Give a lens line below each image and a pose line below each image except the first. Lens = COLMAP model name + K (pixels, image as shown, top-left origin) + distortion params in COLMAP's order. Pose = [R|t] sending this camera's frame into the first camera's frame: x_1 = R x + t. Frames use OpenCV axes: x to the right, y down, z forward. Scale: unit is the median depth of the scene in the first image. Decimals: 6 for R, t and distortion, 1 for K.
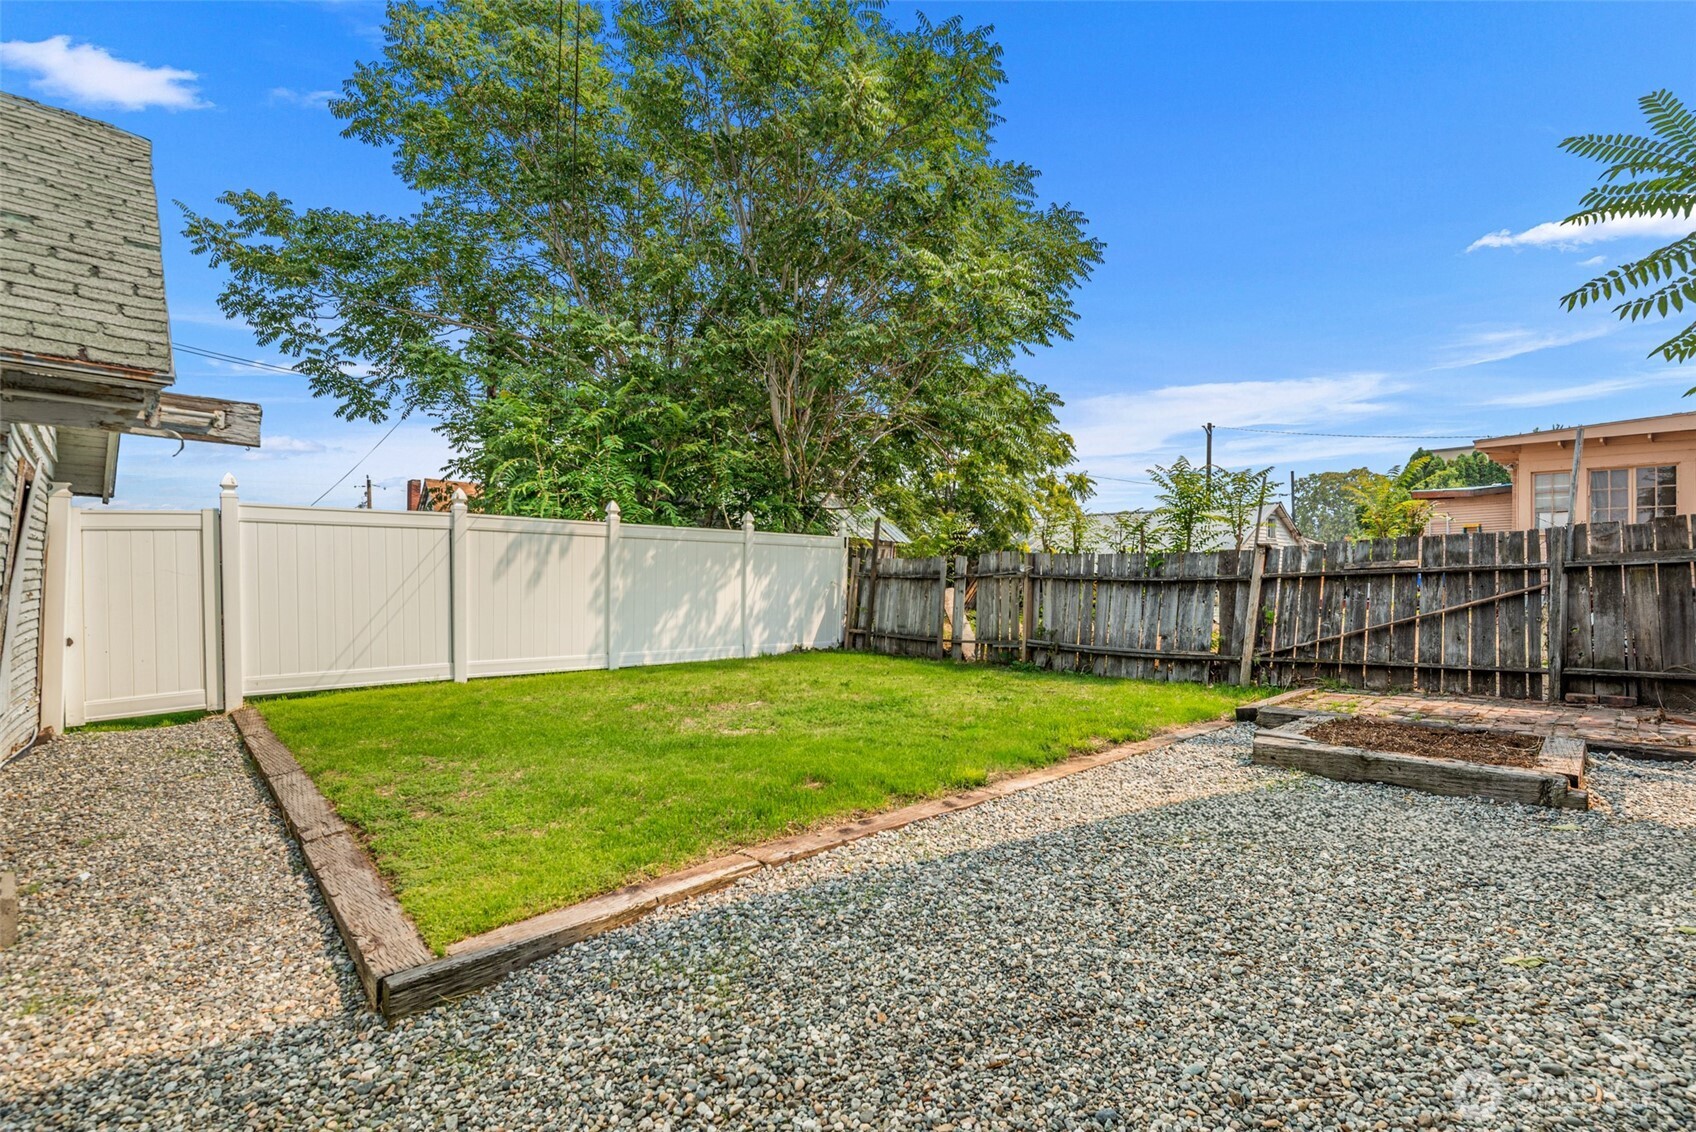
lens RADIAL K [[778.0, 0, 847.8], [0, 778.0, 569.5], [0, 0, 1]] dist [0.000780, -0.000042]
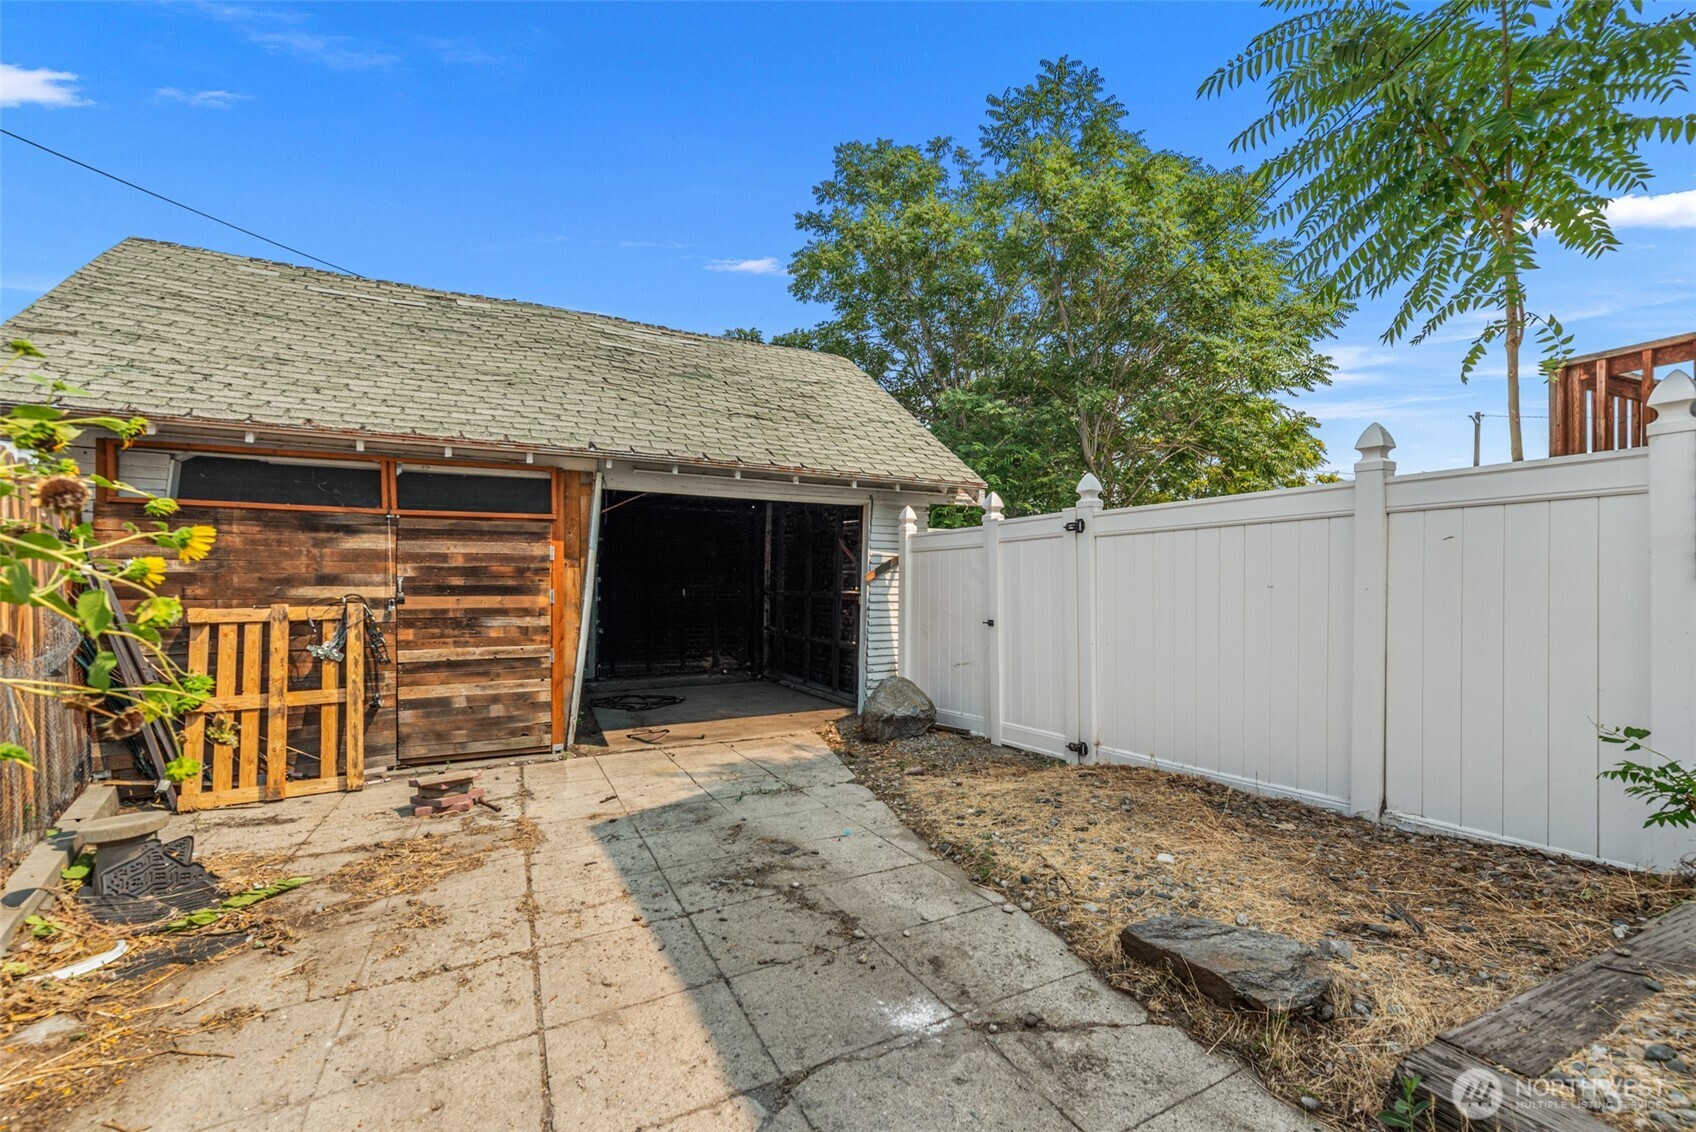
lens RADIAL K [[752.3, 0, 848.4], [0, 752.3, 564.9], [0, 0, 1]] dist [-0.002875, -0.000414]
pose [[0.963107, -0.004962, -0.269075, -0.141109], [0.004434, 0.999987, -0.002570, 0.006422], [0.269084, 0.001283, 0.963116, -0.394675]]
